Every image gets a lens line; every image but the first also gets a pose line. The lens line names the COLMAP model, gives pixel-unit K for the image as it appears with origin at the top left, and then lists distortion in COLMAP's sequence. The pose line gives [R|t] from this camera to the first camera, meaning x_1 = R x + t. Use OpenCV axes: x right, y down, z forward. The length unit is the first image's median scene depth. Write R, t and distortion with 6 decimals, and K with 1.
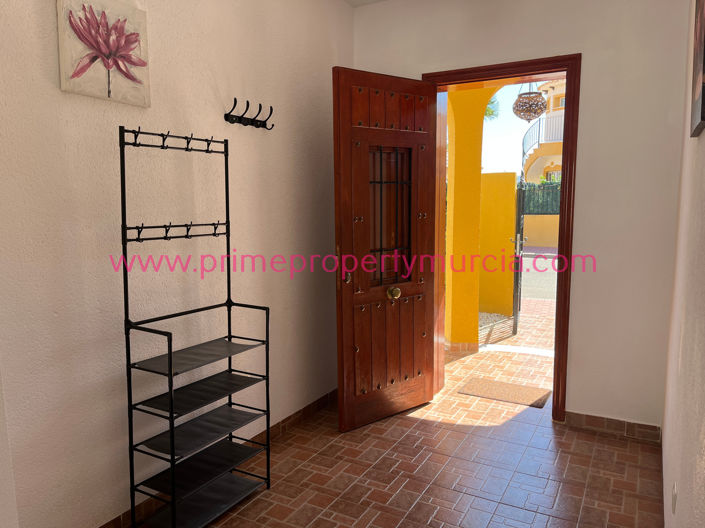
lens RADIAL K [[550.8, 0, 352.5], [0, 550.8, 264.0], [0, 0, 1]] dist [0.079286, -0.097777]
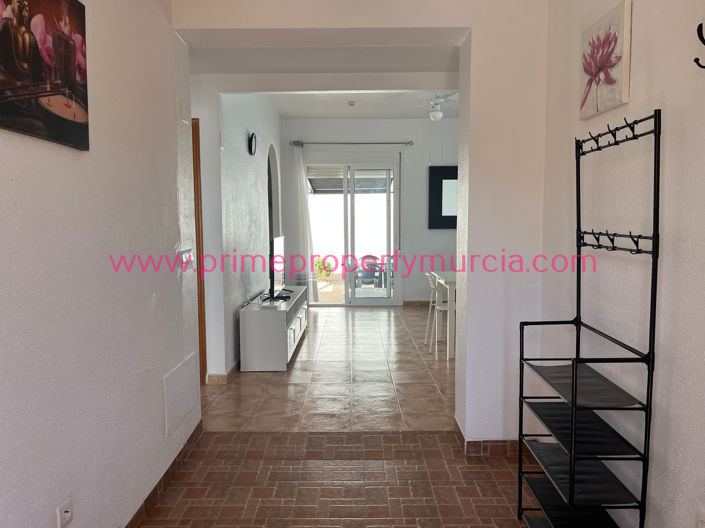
lens RADIAL K [[550.8, 0, 352.5], [0, 550.8, 264.0], [0, 0, 1]] dist [0.079286, -0.097777]
pose [[-0.875948, 0.043834, -0.480409, 0.427888], [-0.051423, 0.981705, 0.183335, -0.152984], [0.479656, 0.185296, -0.857669, 1.471234]]
